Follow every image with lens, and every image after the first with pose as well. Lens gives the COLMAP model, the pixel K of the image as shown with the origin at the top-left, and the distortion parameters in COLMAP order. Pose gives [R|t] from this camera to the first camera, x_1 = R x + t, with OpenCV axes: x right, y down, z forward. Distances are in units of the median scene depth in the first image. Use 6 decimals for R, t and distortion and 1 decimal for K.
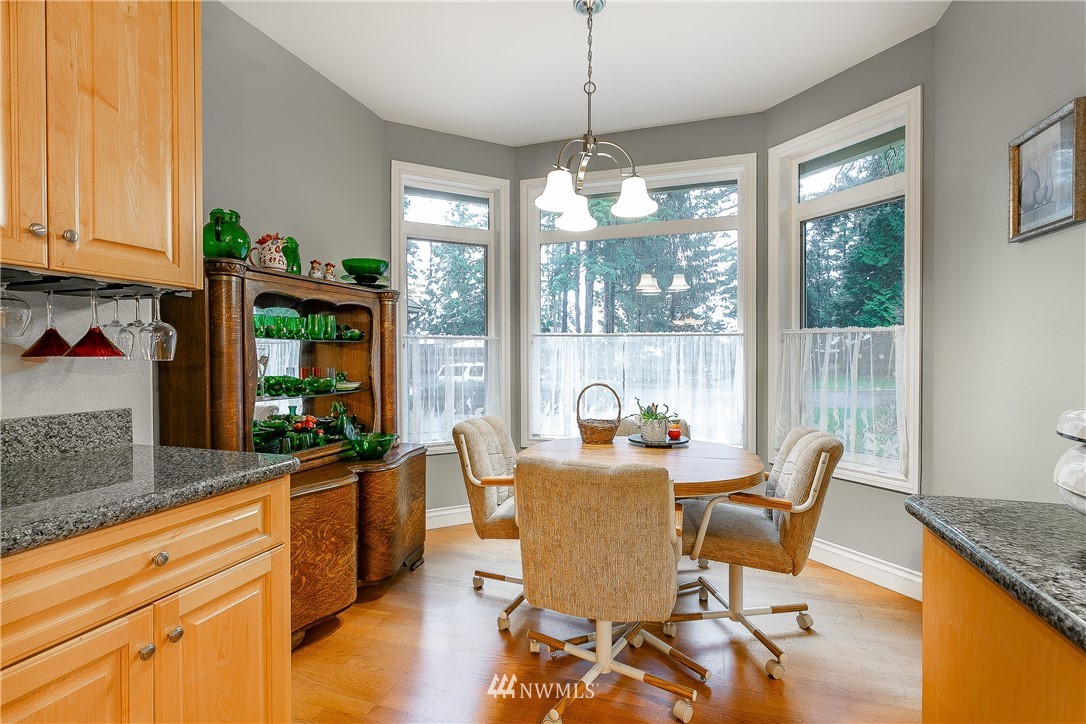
lens RADIAL K [[512.6, 0, 537.3], [0, 512.6, 359.3], [0, 0, 1]] dist [-0.001008, 0.002384]
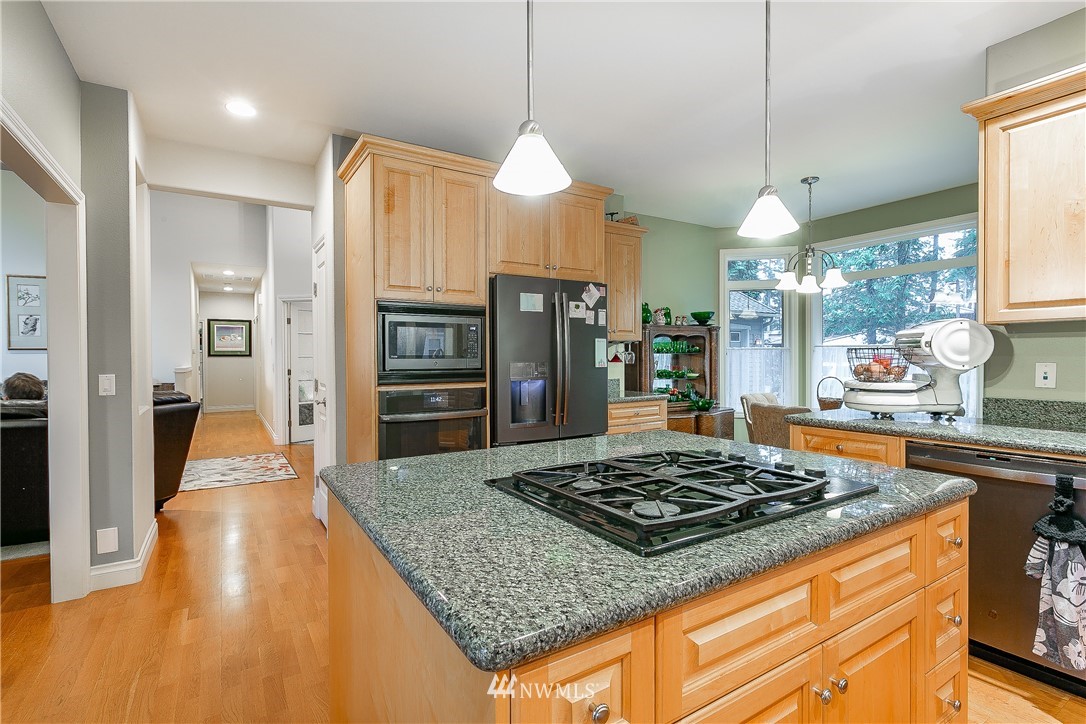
lens RADIAL K [[512.6, 0, 542.9], [0, 512.6, 362.6], [0, 0, 1]] dist [-0.001008, 0.002384]
pose [[0.776232, 0.005615, -0.630422, 0.474923], [-0.000216, 0.999963, 0.008641, -0.016254], [0.630447, -0.006571, 0.776204, -1.007230]]
